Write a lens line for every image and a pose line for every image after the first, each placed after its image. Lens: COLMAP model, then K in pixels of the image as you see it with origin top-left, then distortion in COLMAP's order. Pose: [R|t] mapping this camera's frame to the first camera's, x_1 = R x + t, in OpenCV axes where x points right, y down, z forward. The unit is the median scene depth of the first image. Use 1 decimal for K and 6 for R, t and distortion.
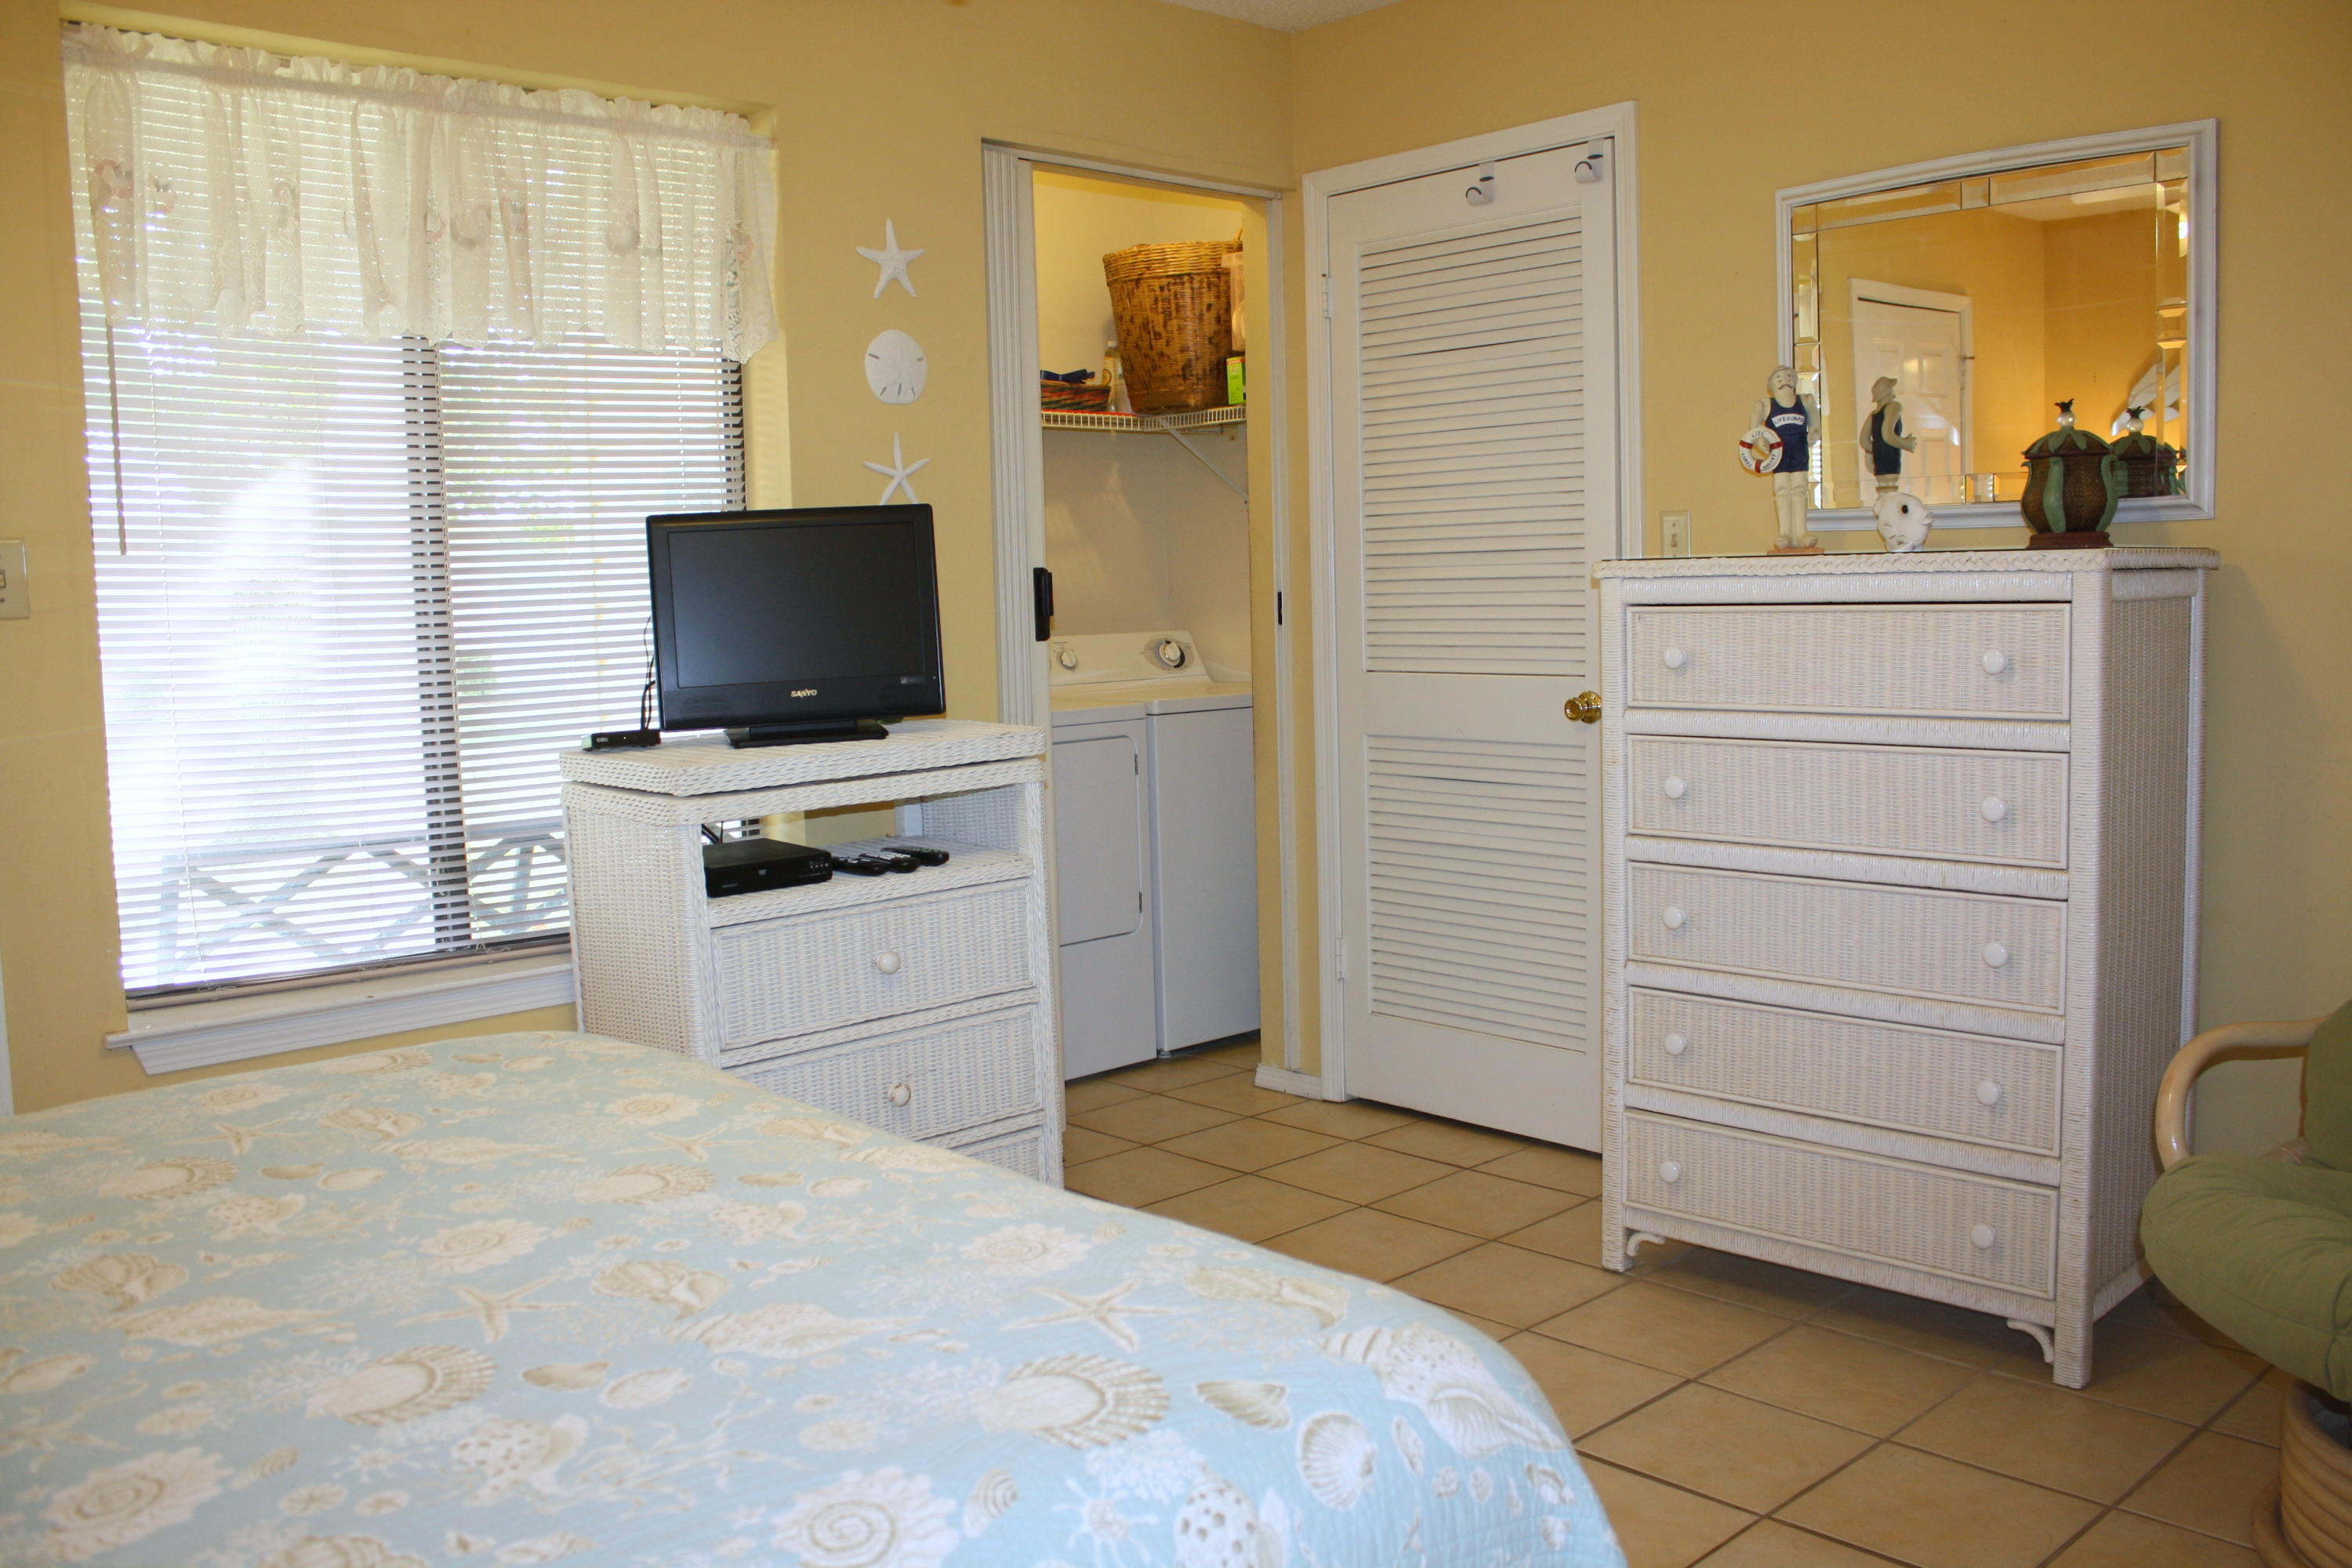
lens RADIAL K [[1966.1, 0, 1189.4], [0, 1966.1, 779.1], [0, 0, 1]] dist [-0.166950, 0.145990]
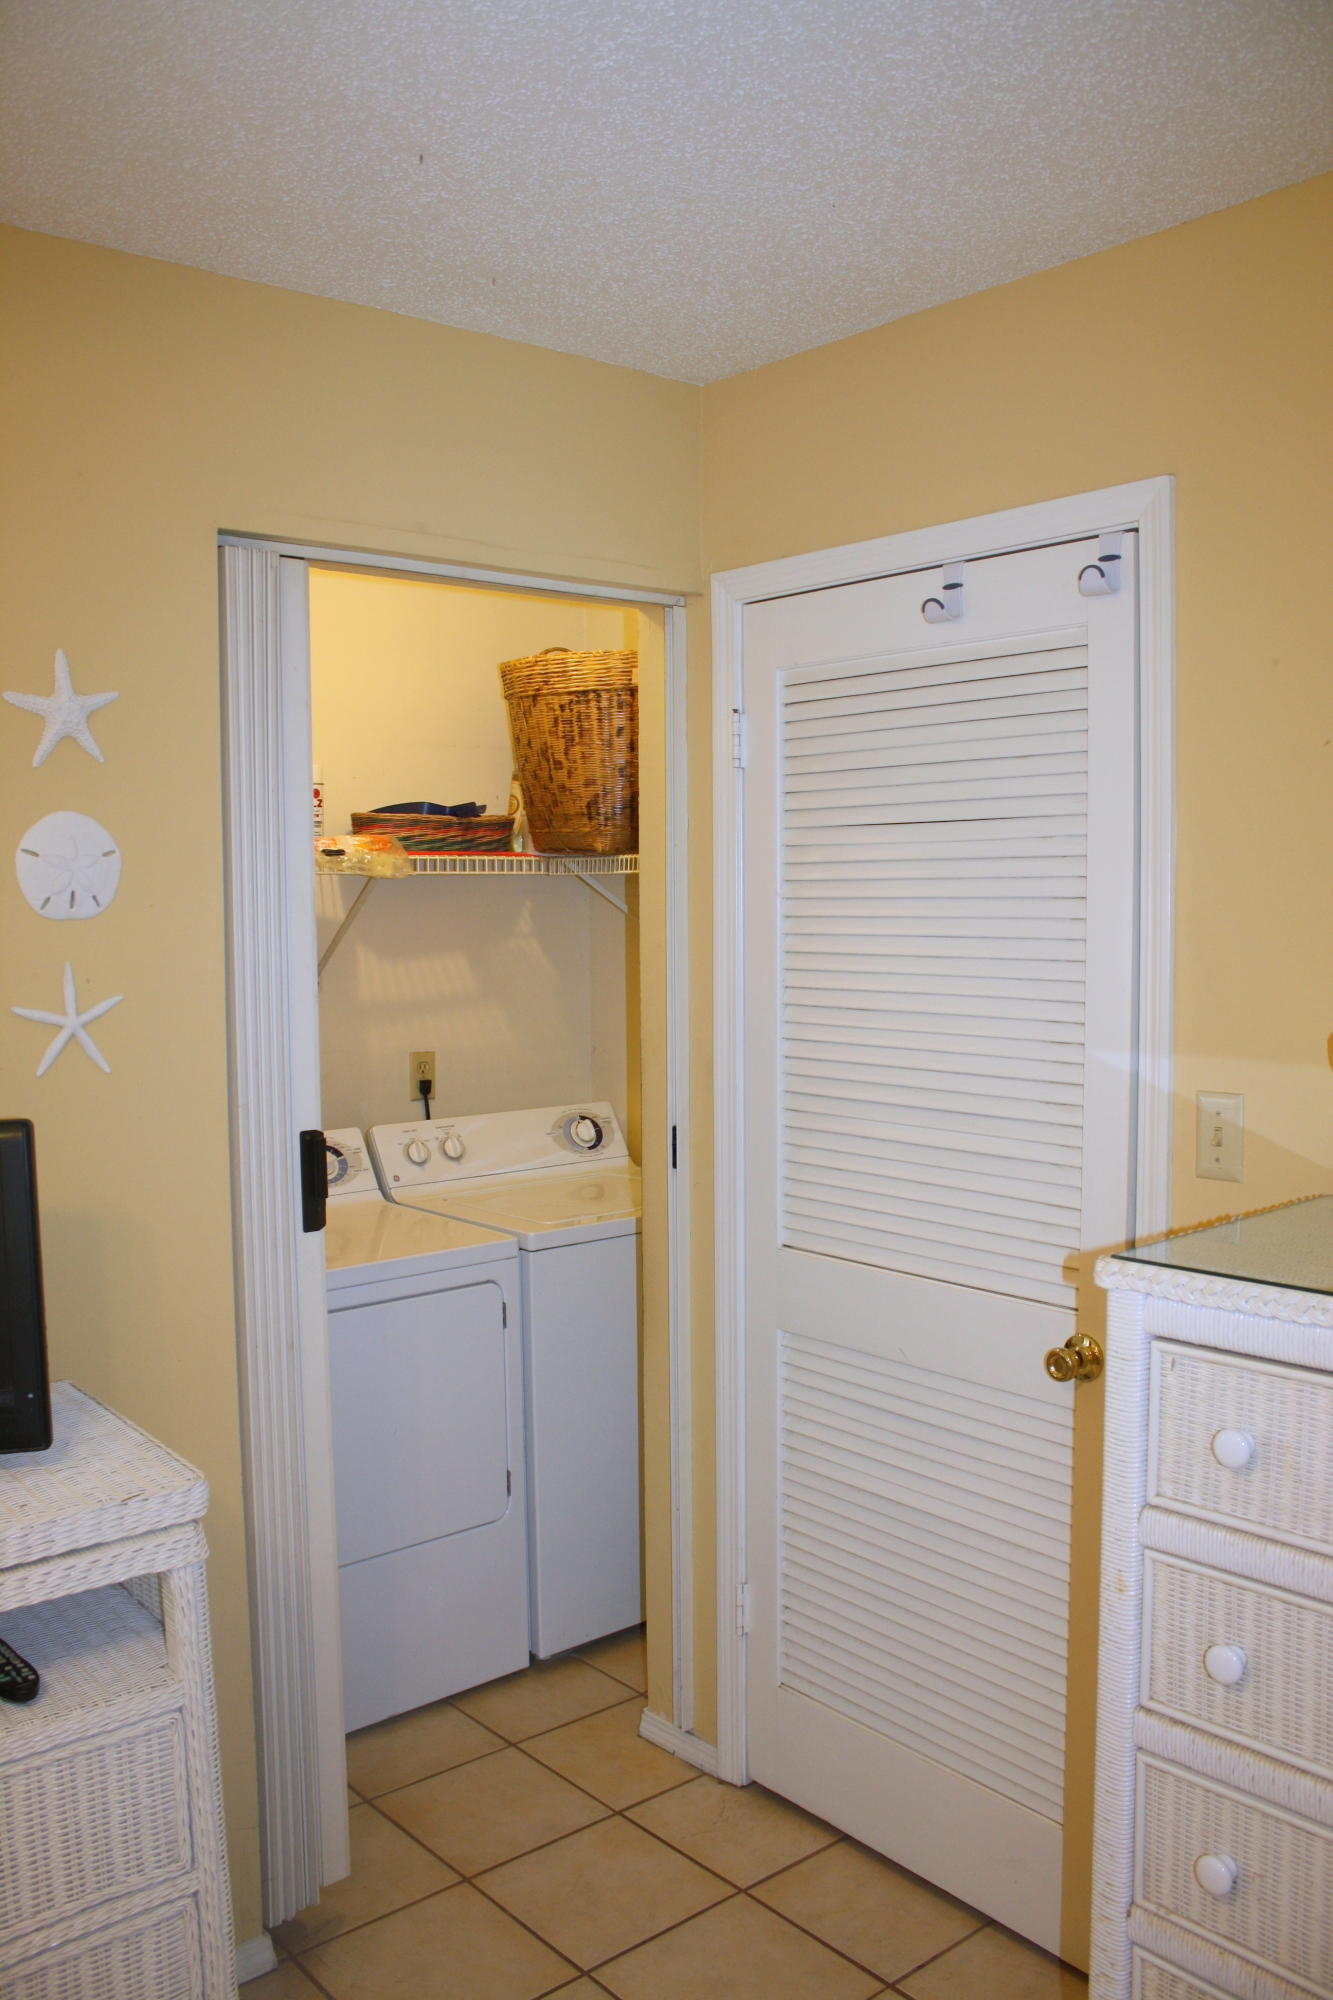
lens RADIAL K [[1661.8, 0, 672.4], [0, 1661.8, 996.7], [0, 0, 1]] dist [-0.170816, 0.144221]
pose [[0.998907, 0.019670, -0.042406, 0.098515], [-0.021078, 0.999233, -0.033006, -0.171820], [0.041724, 0.033863, 0.998555, 0.498147]]
